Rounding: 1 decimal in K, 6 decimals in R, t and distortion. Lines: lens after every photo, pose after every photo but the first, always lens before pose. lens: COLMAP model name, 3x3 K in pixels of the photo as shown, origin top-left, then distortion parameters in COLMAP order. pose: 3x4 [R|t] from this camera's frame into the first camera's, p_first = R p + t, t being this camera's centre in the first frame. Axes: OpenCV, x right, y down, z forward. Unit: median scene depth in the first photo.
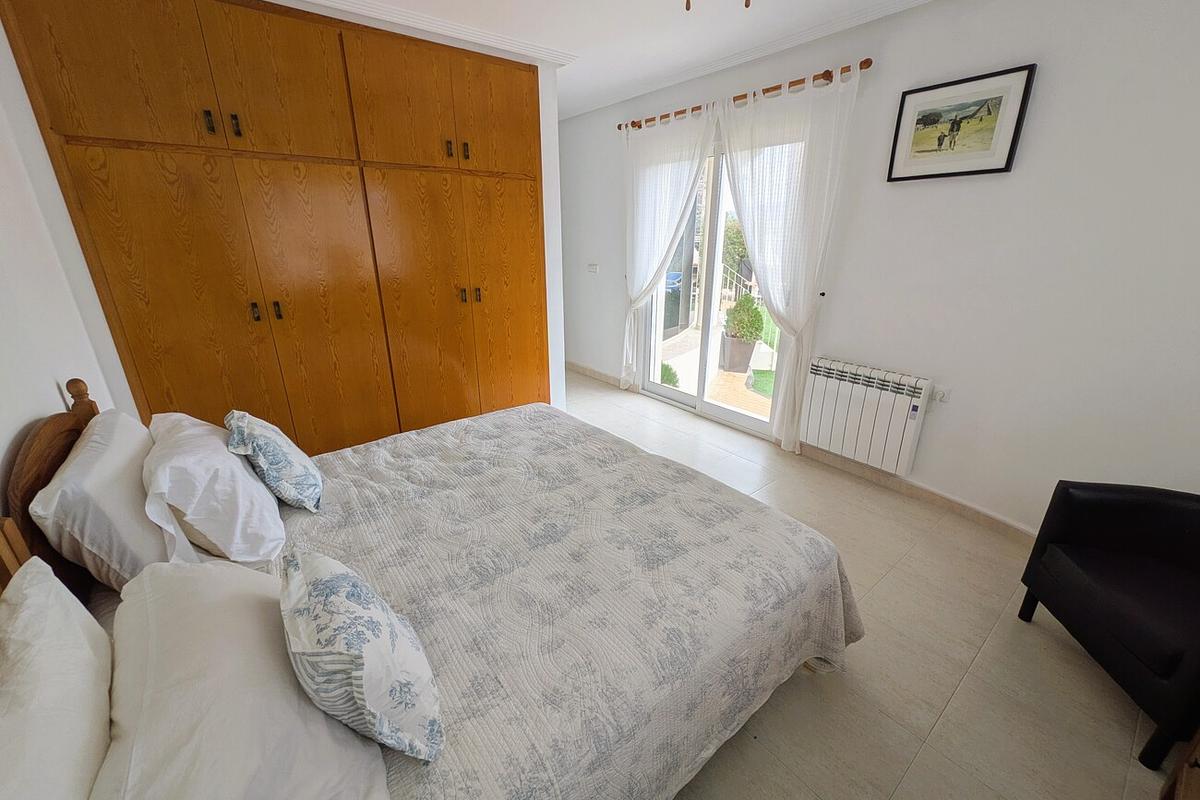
lens RADIAL K [[471.4, 0, 599.2], [0, 471.4, 401.3], [0, 0, 1]] dist [0.008026, -0.005176]
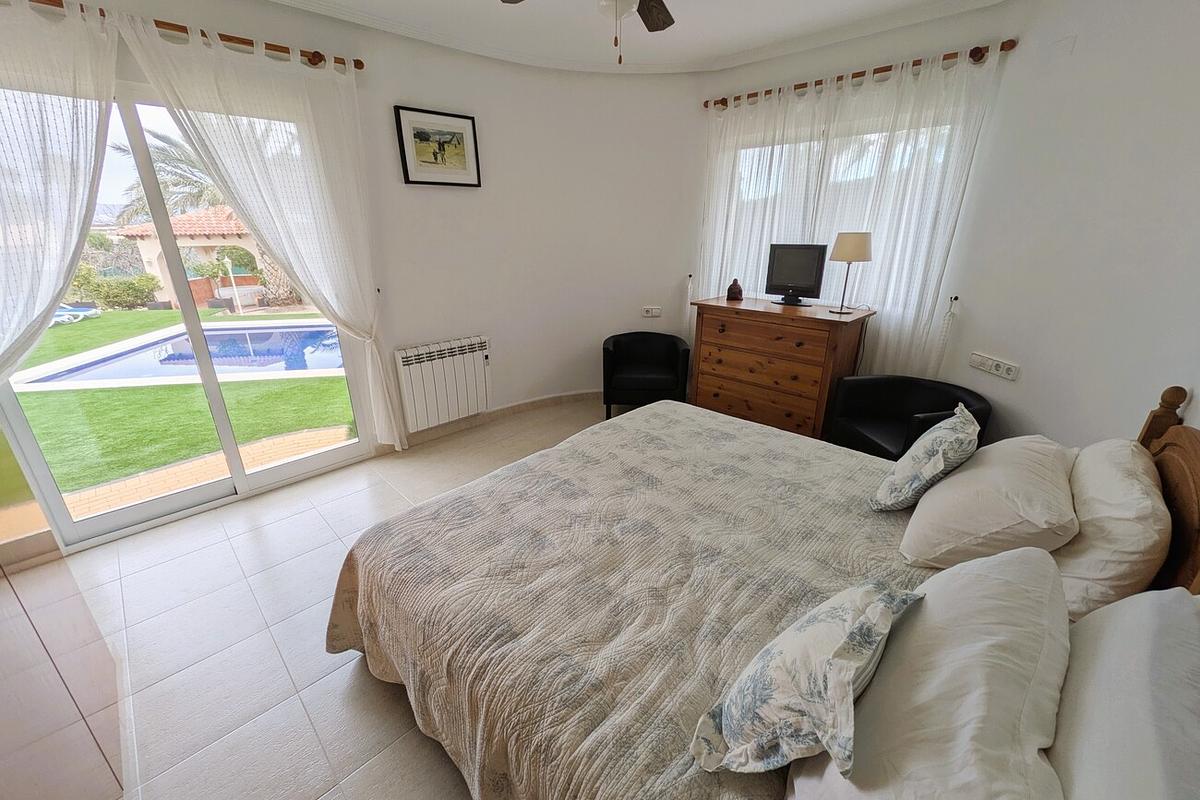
lens RADIAL K [[471.4, 0, 599.2], [0, 471.4, 401.3], [0, 0, 1]] dist [0.008026, -0.005176]
pose [[-0.123580, -0.344650, 0.930561, -0.750565], [0.339076, 0.866641, 0.366006, -0.288969], [-0.932607, 0.360762, 0.009763, 0.803309]]
